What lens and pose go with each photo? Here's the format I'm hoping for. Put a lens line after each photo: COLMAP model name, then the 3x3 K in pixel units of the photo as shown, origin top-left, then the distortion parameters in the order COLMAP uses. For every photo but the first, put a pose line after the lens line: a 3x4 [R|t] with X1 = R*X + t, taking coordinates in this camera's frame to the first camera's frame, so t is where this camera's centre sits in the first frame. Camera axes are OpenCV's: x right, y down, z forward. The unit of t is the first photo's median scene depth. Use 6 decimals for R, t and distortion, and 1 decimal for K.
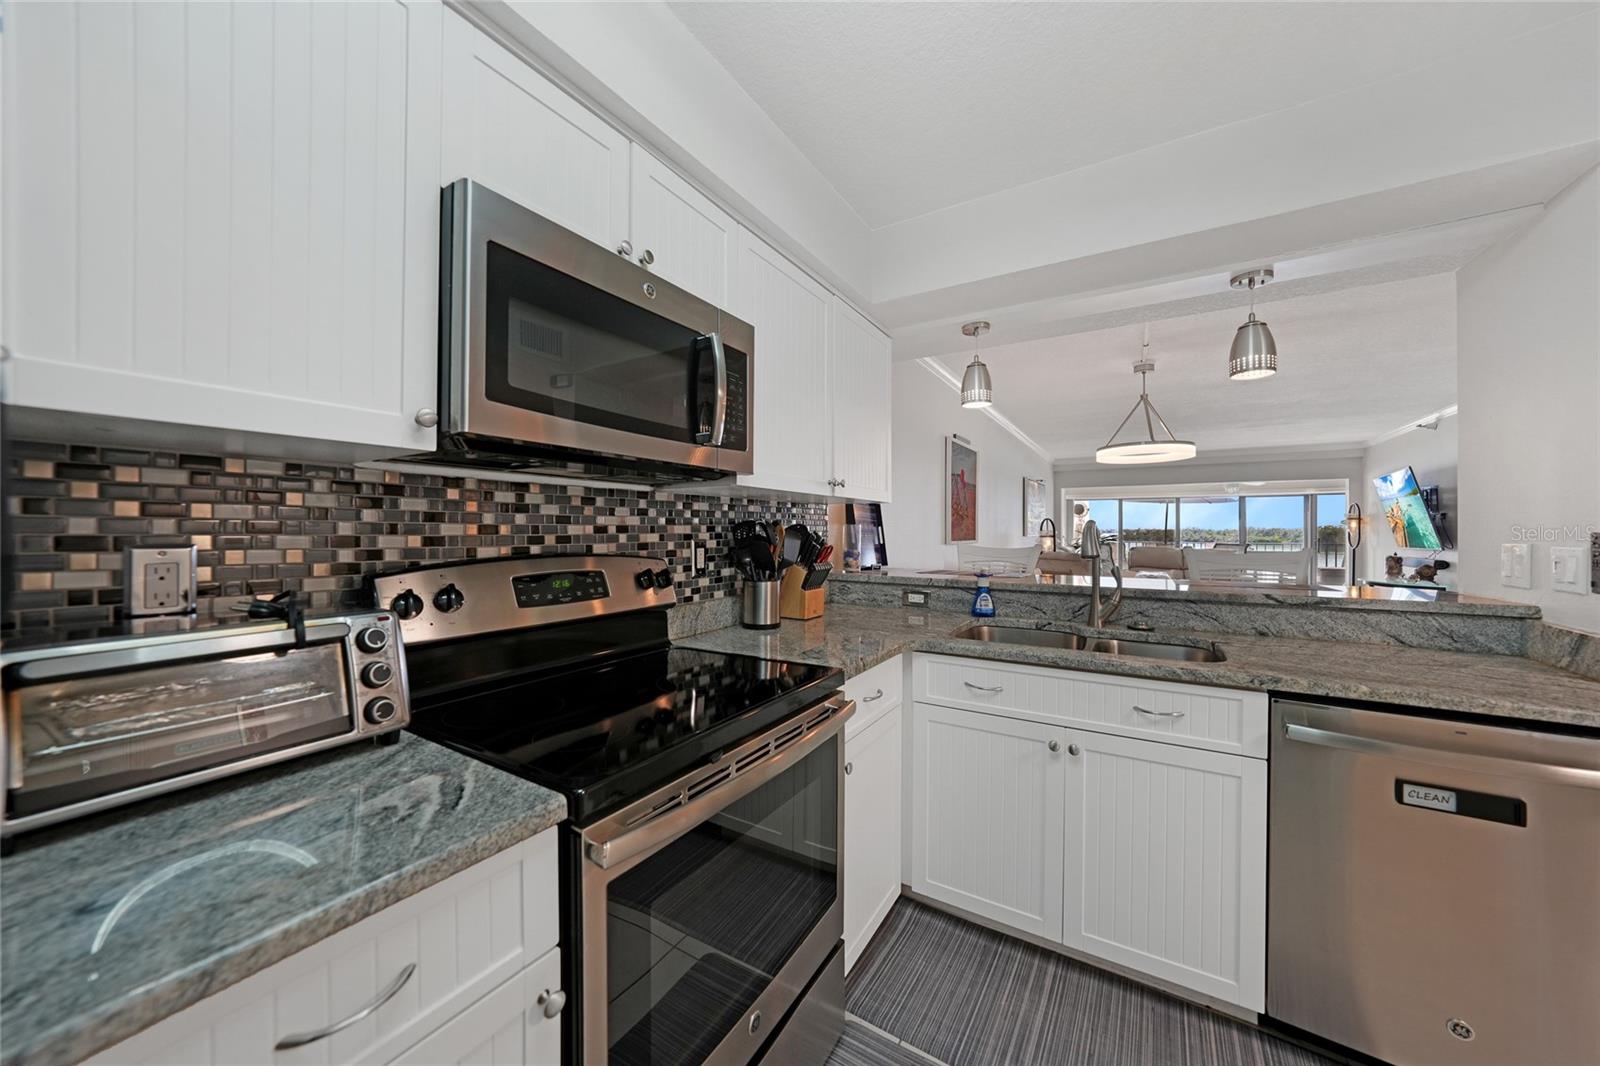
lens RADIAL K [[550.6, 0, 805.7], [0, 550.6, 528.7], [0, 0, 1]] dist [-0.010842, 0.000169]
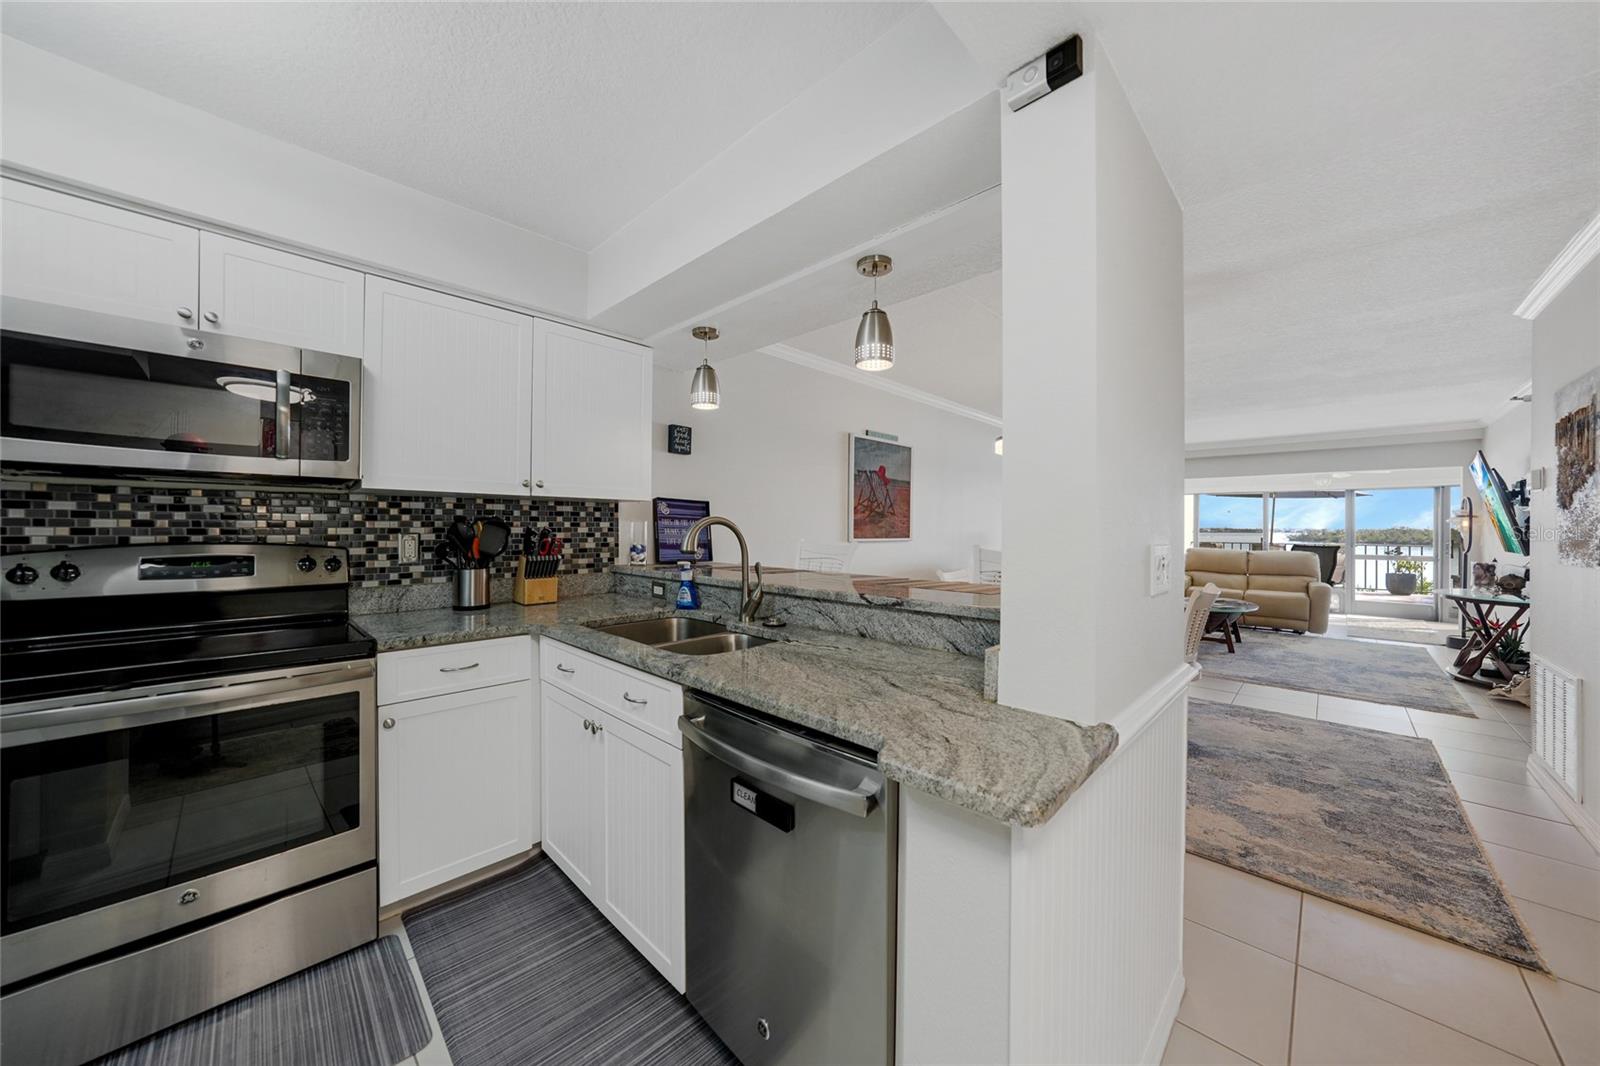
lens RADIAL K [[550.6, 0, 801.6], [0, 550.6, 527.3], [0, 0, 1]] dist [-0.010842, 0.000169]
pose [[0.974860, 0.004509, -0.222774, 0.993316], [-0.004101, 0.999989, 0.002295, 0.001044], [0.222782, -0.001323, 0.974867, 0.031470]]
